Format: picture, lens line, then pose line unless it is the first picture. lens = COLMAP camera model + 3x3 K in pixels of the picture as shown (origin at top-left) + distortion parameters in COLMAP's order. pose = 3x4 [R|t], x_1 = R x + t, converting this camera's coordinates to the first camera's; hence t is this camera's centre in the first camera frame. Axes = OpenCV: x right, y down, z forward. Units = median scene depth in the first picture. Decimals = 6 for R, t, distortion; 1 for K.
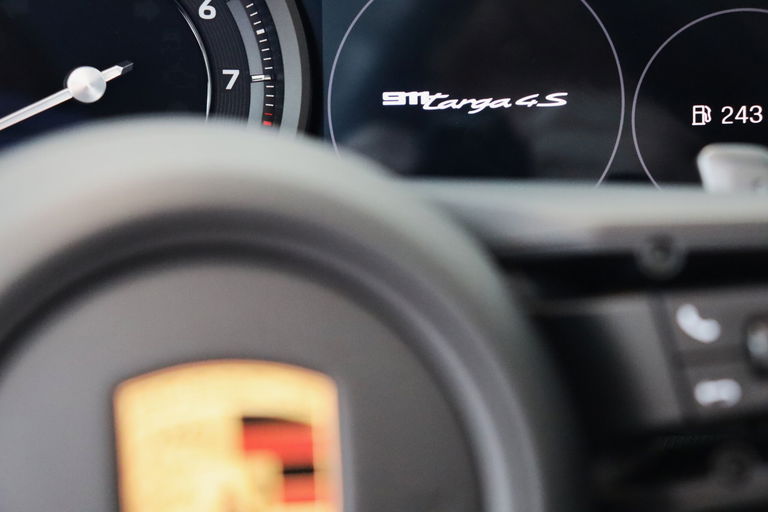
lens RADIAL K [[1722.5, 0, 385.6], [0, 1722.5, 256.1], [0, 0, 1]] dist [0.260721, 0.000000]
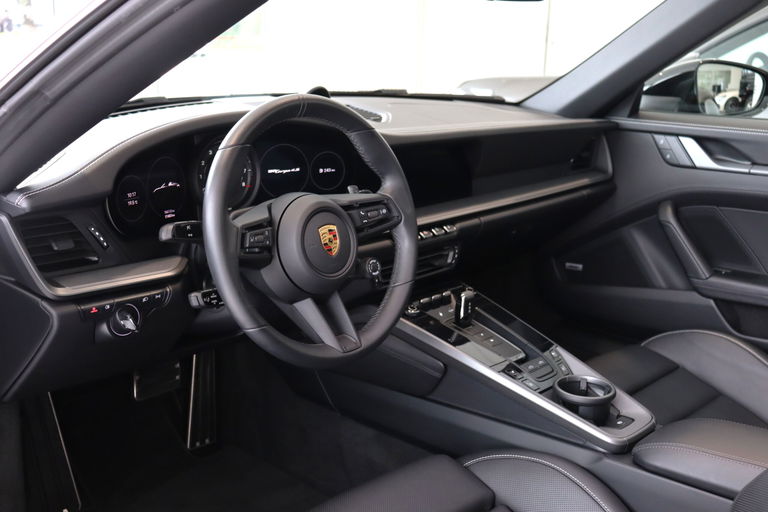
lens RADIAL K [[972.2, 0, 385.4], [0, 972.2, 257.5], [0, 0, 1]] dist [-0.004300, 0.000000]
pose [[0.853590, -0.127831, 0.505019, -1.281449], [0.053604, 0.985833, 0.158935, -0.295215], [-0.518181, -0.108594, 0.848349, -1.827955]]
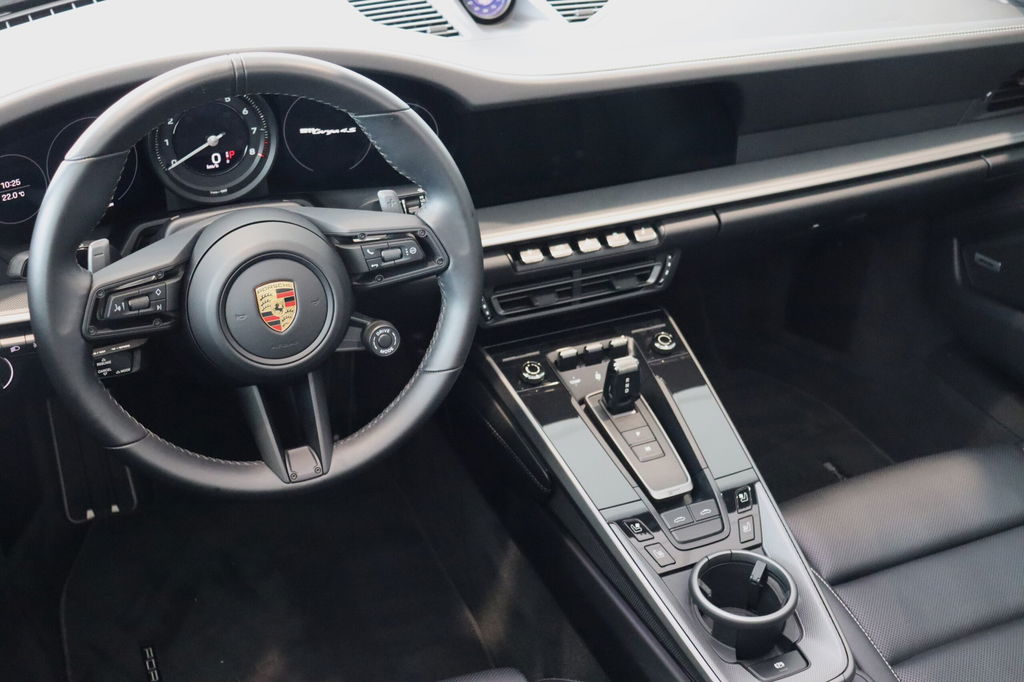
lens RADIAL K [[1296.2, 0, 505.7], [0, 1296.2, 337.0], [0, 0, 1]] dist [-0.004300, 0.000000]
pose [[0.991100, -0.066103, 0.115548, 0.077106], [0.012605, 0.910699, 0.412878, -0.769765], [-0.132522, -0.407746, 0.903427, -1.495363]]
